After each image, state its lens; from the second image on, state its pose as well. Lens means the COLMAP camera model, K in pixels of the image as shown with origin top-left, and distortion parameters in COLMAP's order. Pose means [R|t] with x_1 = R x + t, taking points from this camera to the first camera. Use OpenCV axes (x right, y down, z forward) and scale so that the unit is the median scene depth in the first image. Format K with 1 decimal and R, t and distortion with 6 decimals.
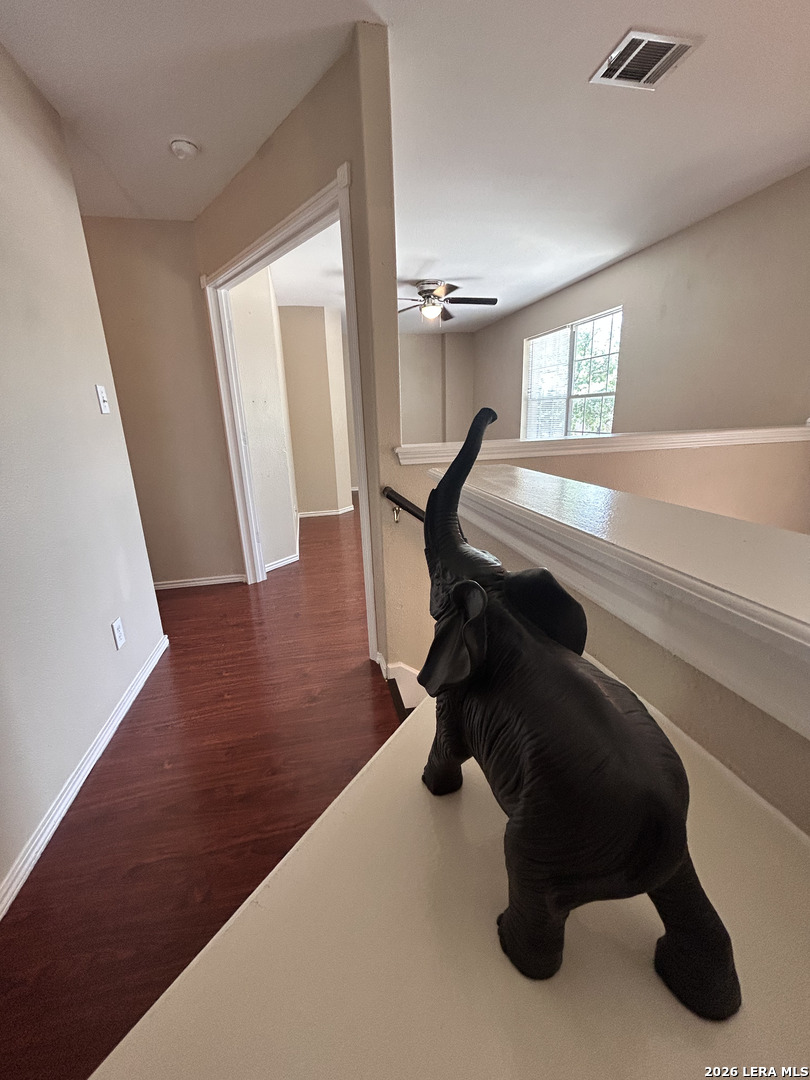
lens RADIAL K [[433.4, 0, 404.7], [0, 433.4, 537.4], [0, 0, 1]] dist [-0.005019, 0.001521]
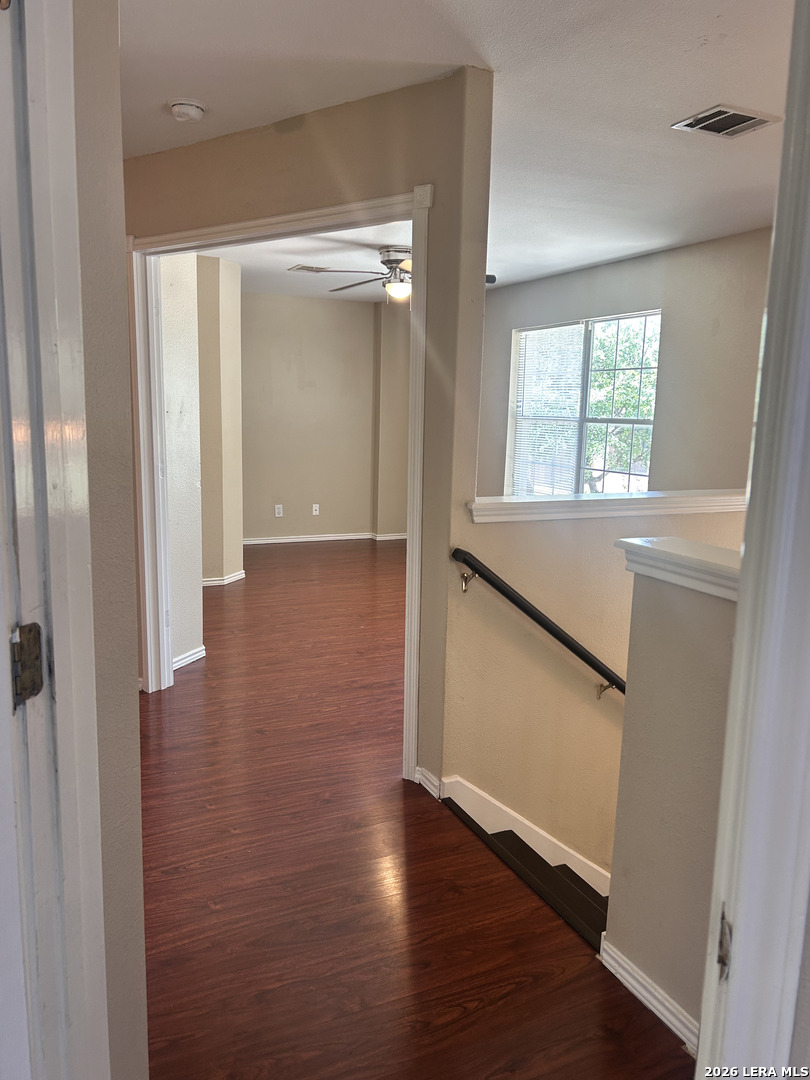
lens RADIAL K [[803.7, 0, 402.6], [0, 803.7, 545.5], [0, 0, 1]] dist [0.037142, -0.039219]
pose [[0.976511, 0.020451, 0.214493, -0.212312], [0.002897, 0.994149, -0.107979, 0.018847], [-0.215446, 0.106064, 0.970739, -0.208187]]
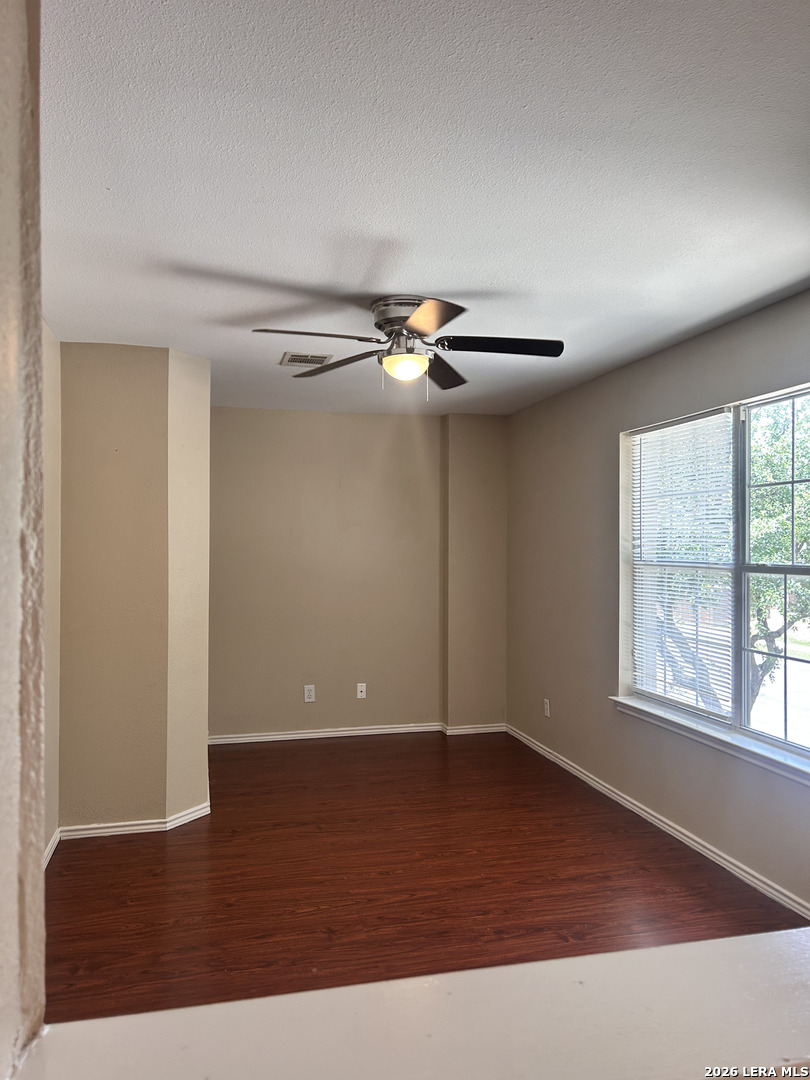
lens RADIAL K [[803.7, 0, 401.2], [0, 803.7, 544.1], [0, 0, 1]] dist [0.037142, -0.039219]
pose [[0.999258, 0.034438, 0.017252, 0.053533], [-0.028373, 0.961029, -0.274988, -0.151202], [-0.026050, 0.274295, 0.961293, 0.318910]]
